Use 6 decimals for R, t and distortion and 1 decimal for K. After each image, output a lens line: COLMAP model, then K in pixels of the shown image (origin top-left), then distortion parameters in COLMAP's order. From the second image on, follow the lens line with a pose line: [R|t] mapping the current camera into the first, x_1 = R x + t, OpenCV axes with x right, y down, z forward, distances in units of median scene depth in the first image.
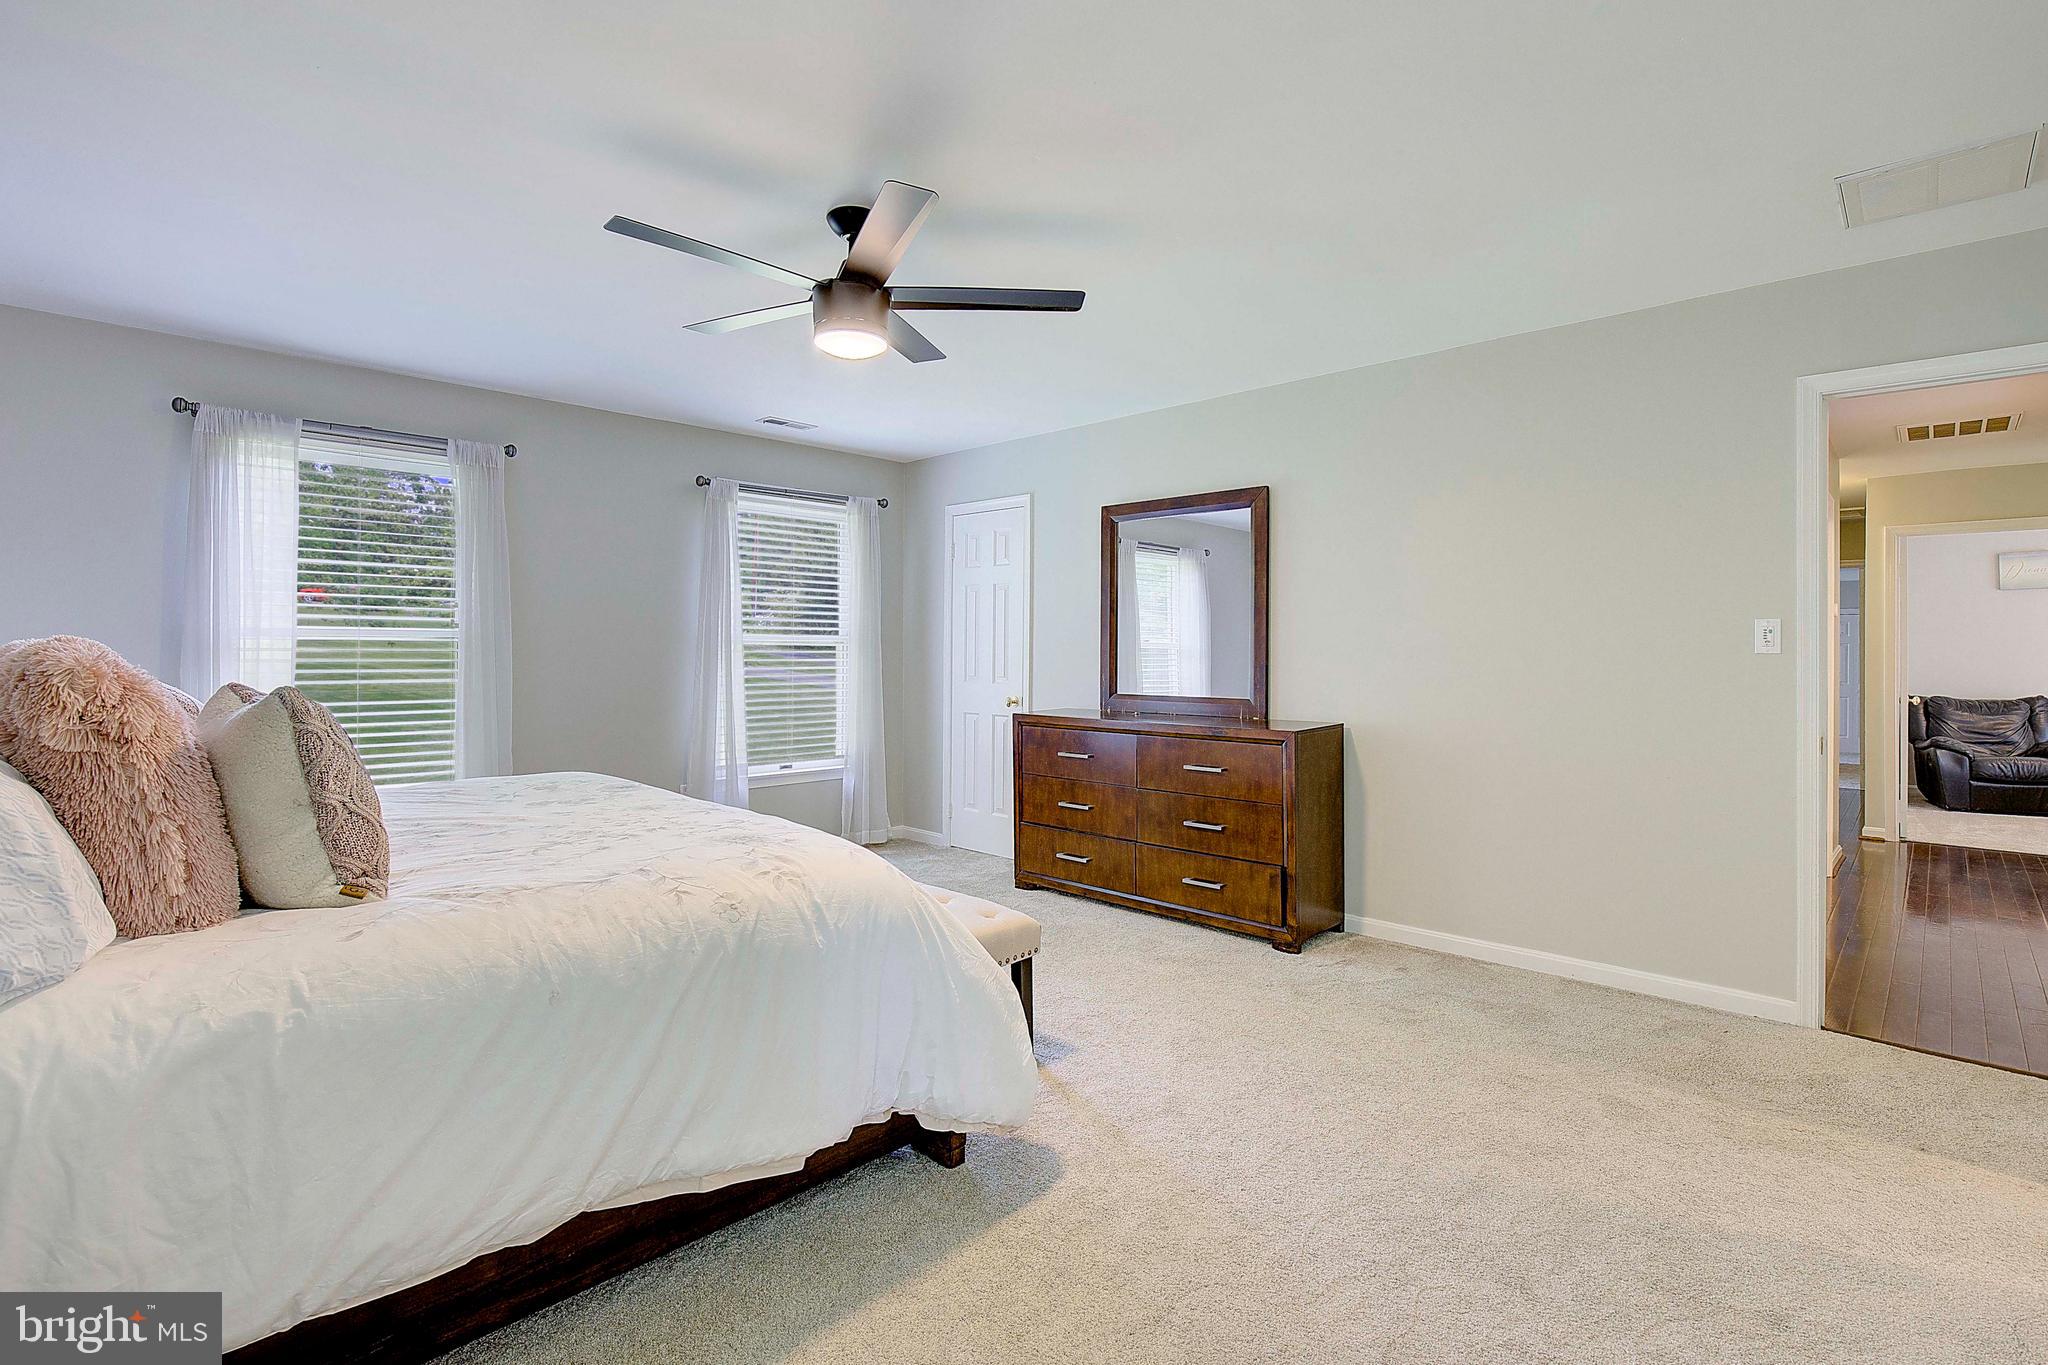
lens RADIAL K [[947.2, 0, 1041.3], [0, 947.2, 668.2], [0, 0, 1]] dist [-0.021442, 0.002218]
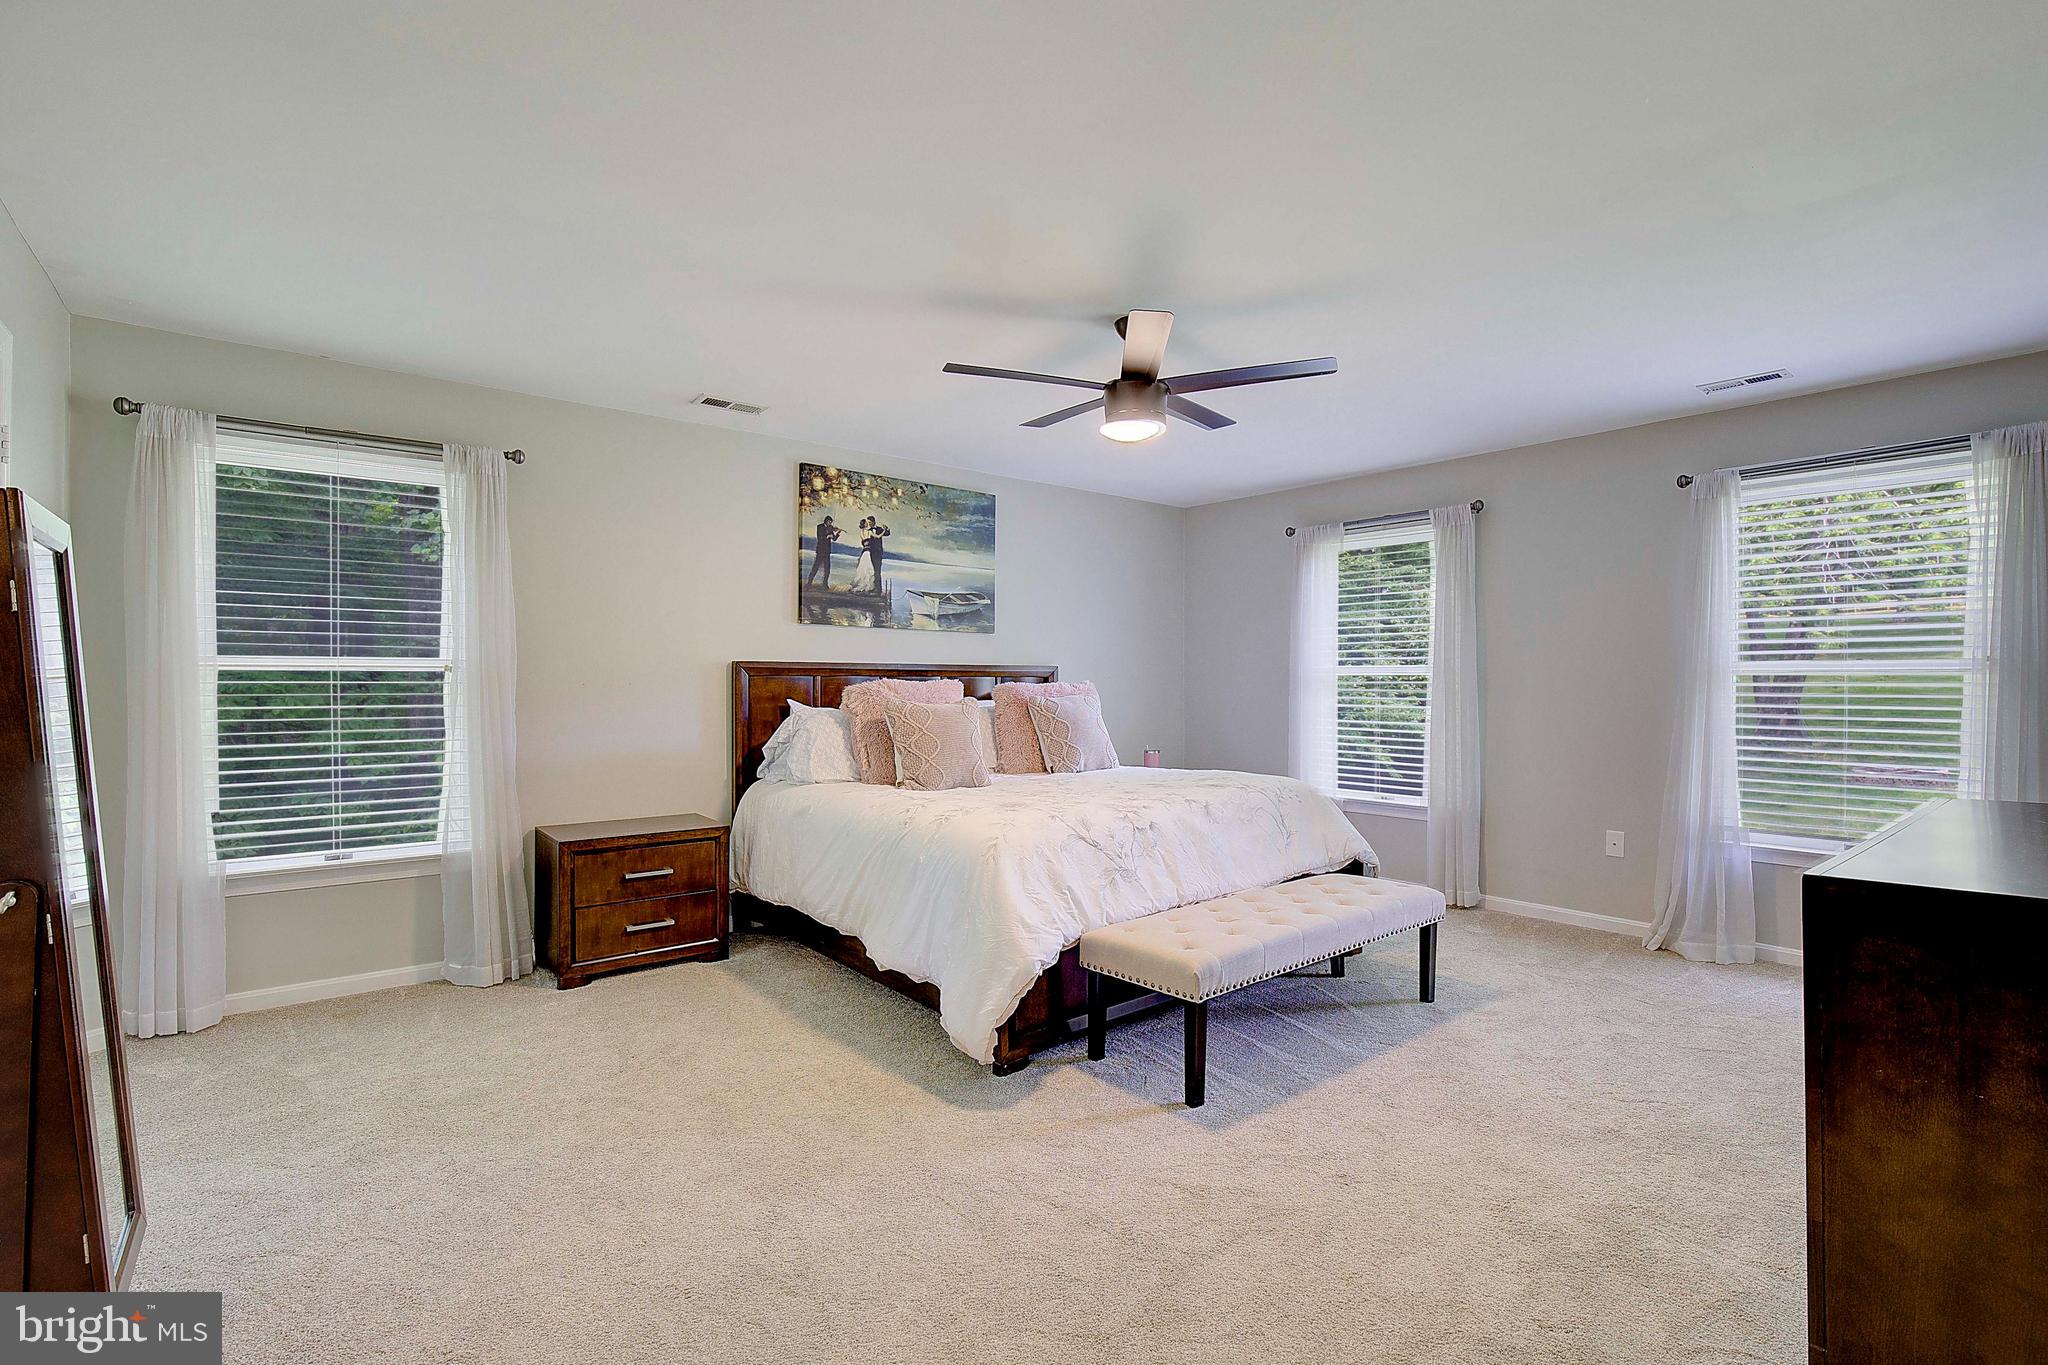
lens RADIAL K [[947.2, 0, 1041.2], [0, 947.2, 688.0], [0, 0, 1]] dist [-0.021442, 0.002218]
pose [[-0.109919, 0.001486, -0.993939, 0.646588], [-0.020871, 0.999775, 0.003802, -0.006740], [0.993721, 0.021163, -0.109863, 0.643592]]
